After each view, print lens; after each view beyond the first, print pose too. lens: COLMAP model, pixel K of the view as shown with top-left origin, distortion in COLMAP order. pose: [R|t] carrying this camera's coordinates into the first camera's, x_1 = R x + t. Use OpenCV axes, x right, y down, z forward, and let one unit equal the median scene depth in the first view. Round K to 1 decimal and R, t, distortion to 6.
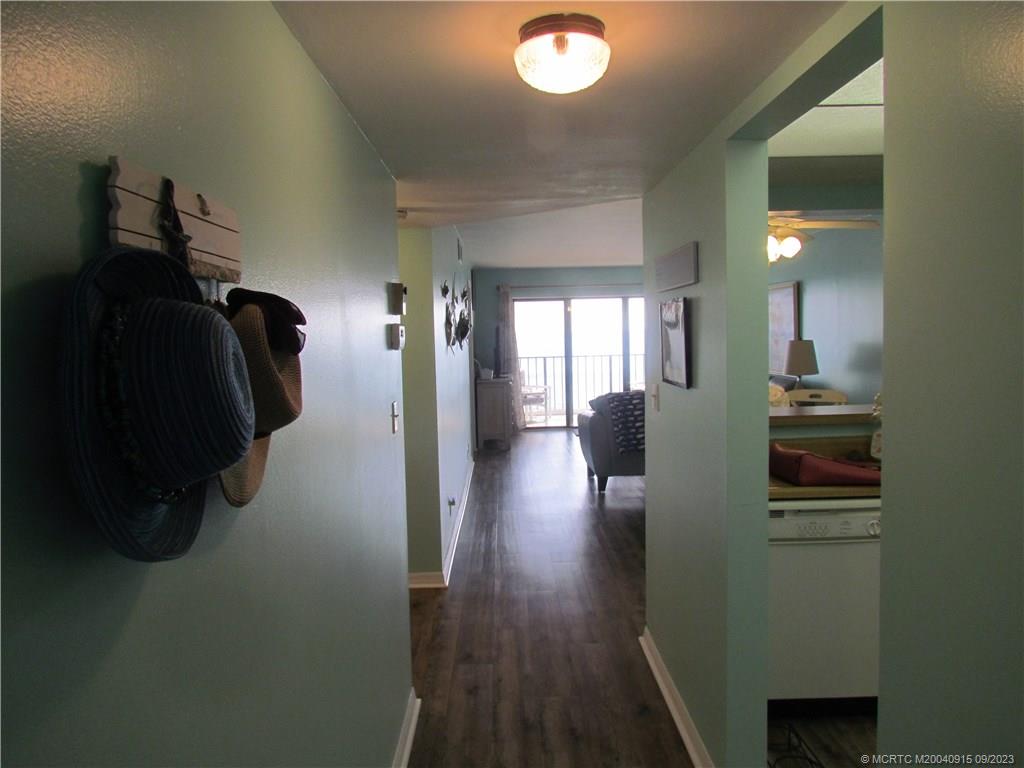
lens RADIAL K [[714.1, 0, 515.9], [0, 714.1, 381.9], [0, 0, 1]] dist [-0.024950, 0.010414]
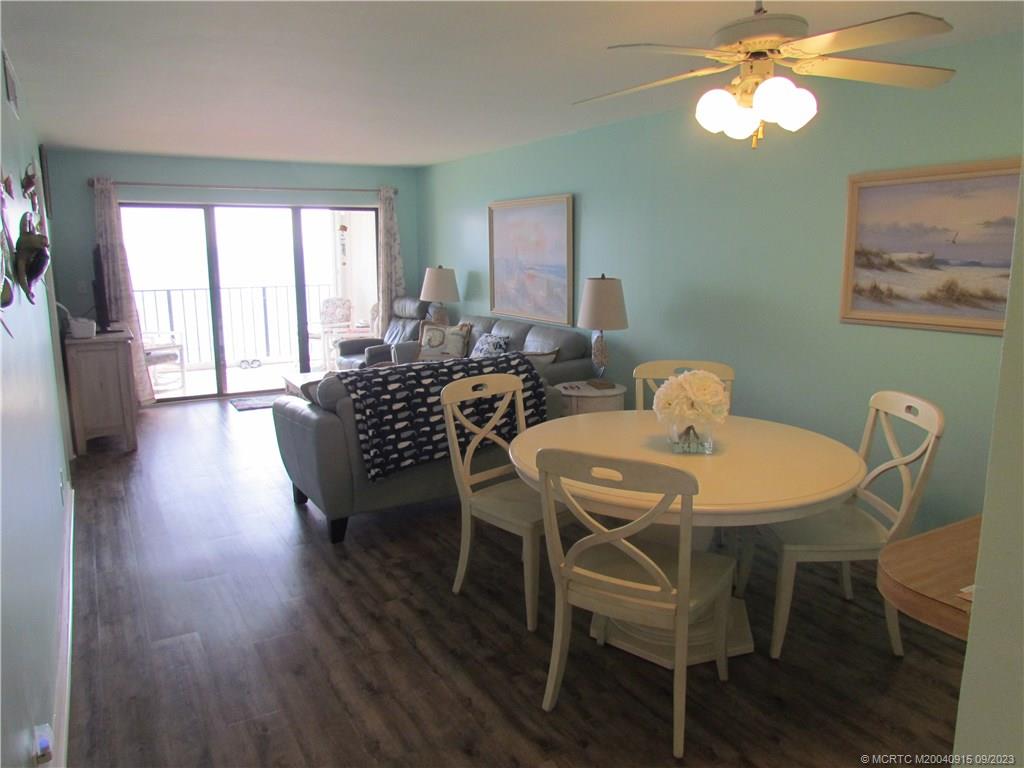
lens RADIAL K [[714.1, 0, 515.2], [0, 714.1, 381.1], [0, 0, 1]] dist [-0.024950, 0.010414]
pose [[0.866572, -0.064848, 0.494821, -0.023828], [0.010490, 0.993669, 0.111853, -0.028796], [-0.498942, -0.091738, 0.861767, 0.308190]]
